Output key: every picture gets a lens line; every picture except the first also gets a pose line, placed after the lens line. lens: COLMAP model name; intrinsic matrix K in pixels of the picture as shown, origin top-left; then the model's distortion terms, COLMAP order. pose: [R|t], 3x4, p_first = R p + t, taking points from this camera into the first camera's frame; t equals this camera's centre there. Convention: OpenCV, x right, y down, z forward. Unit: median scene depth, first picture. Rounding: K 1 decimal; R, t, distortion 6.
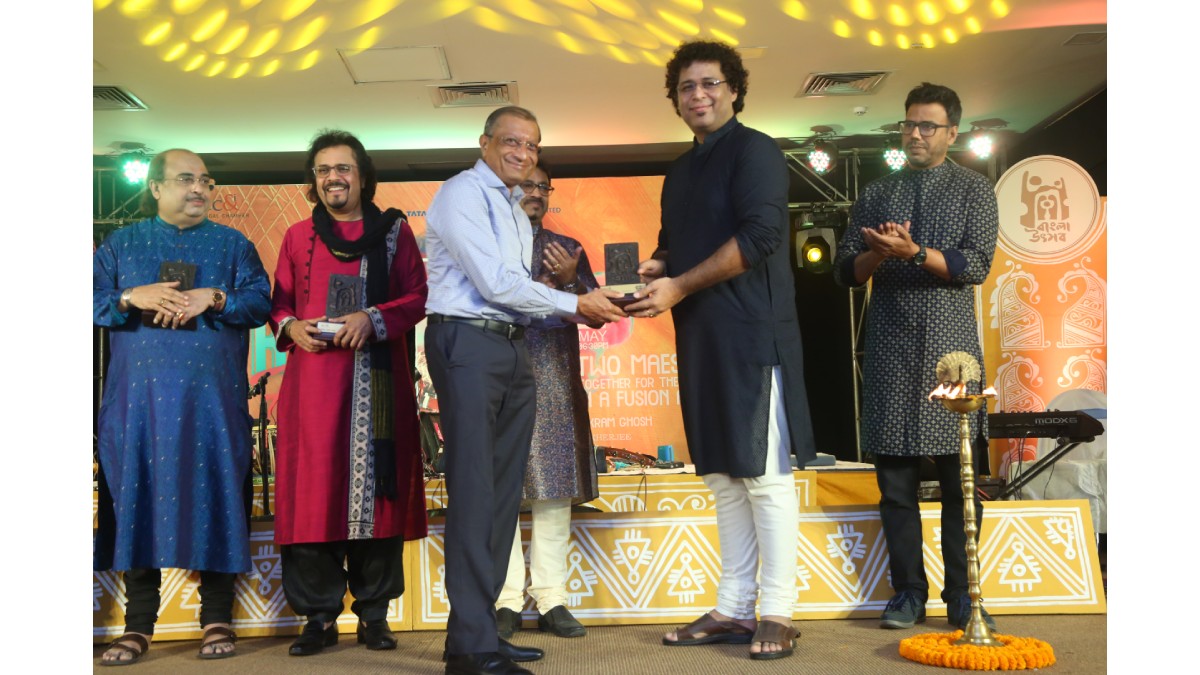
lens RADIAL K [[1243.4, 0, 628.5], [0, 1243.4, 343.1], [0, 0, 1]] dist [0.084911, 0.000000]
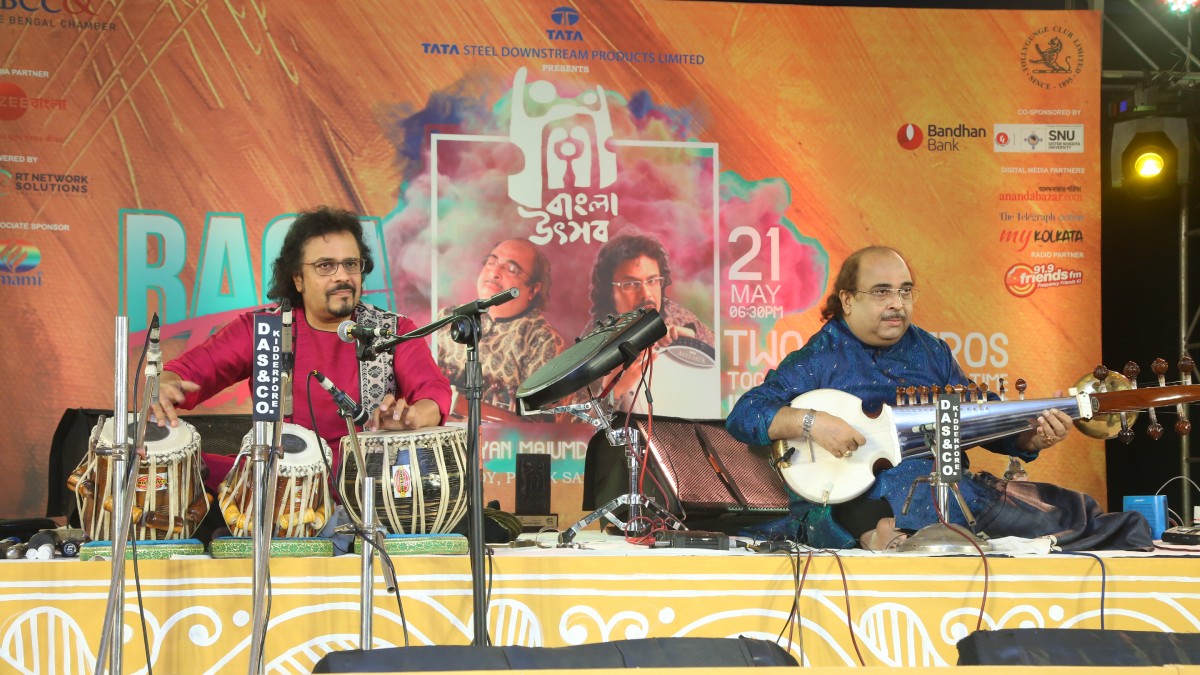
lens RADIAL K [[1675.1, 0, 586.9], [0, 1675.1, 418.2], [0, 0, 1]] dist [0.157547, 0.000000]
pose [[0.988218, 0.035705, 0.148832, -0.272666], [-0.040458, 0.998759, 0.029029, 0.039638], [-0.147611, -0.034709, 0.988436, 0.351591]]
